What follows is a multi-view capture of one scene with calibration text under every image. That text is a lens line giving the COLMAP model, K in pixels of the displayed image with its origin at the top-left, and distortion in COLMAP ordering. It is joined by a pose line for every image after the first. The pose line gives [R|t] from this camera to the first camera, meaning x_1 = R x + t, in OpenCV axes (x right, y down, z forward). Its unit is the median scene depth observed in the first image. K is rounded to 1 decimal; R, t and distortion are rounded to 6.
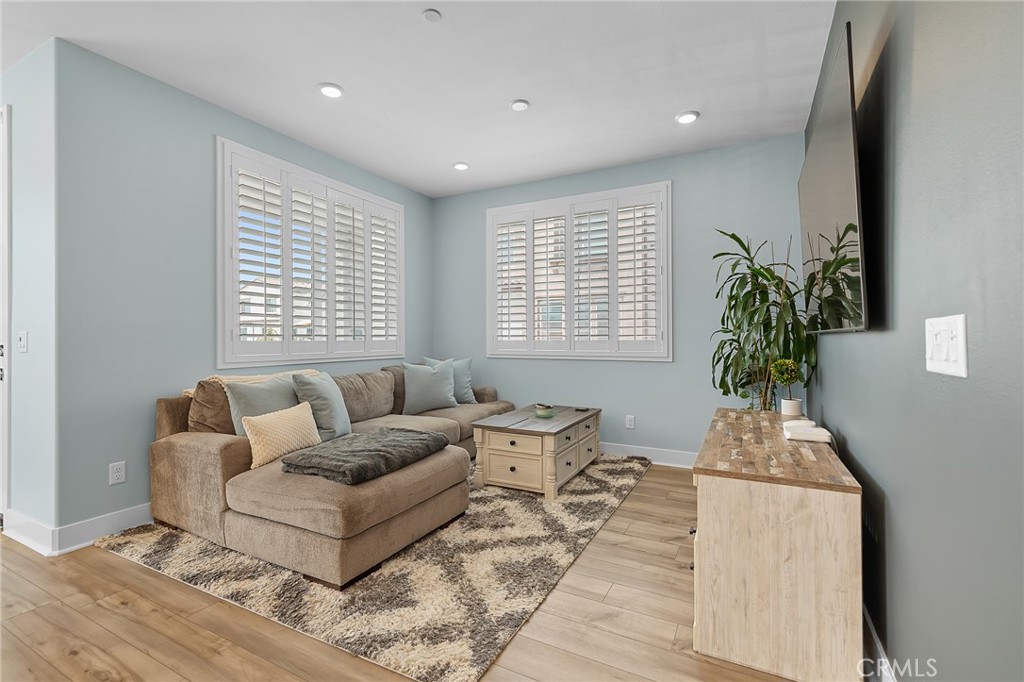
lens RADIAL K [[463.4, 0, 504.5], [0, 463.4, 339.0], [0, 0, 1]] dist [-0.000981, 0.000386]
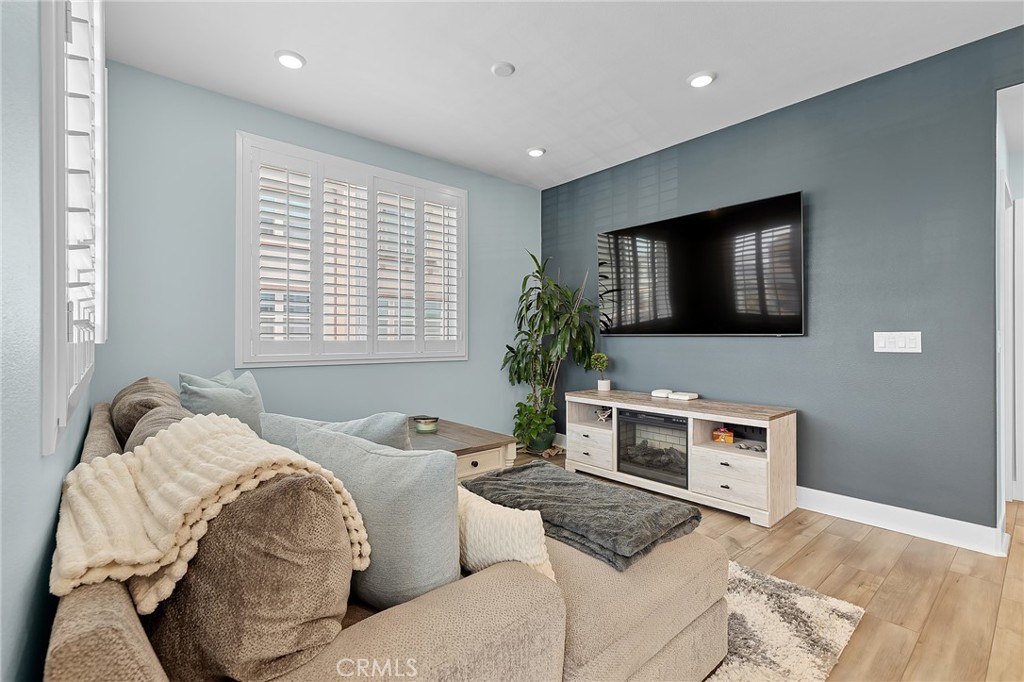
lens RADIAL K [[463.4, 0, 508.1], [0, 463.4, 340.3], [0, 0, 1]] dist [-0.000981, 0.000386]
pose [[0.352382, 0.000155, 0.935856, -0.623072], [-0.002403, 0.999997, 0.000739, 0.001614], [-0.935853, -0.002509, 0.352381, 0.550185]]
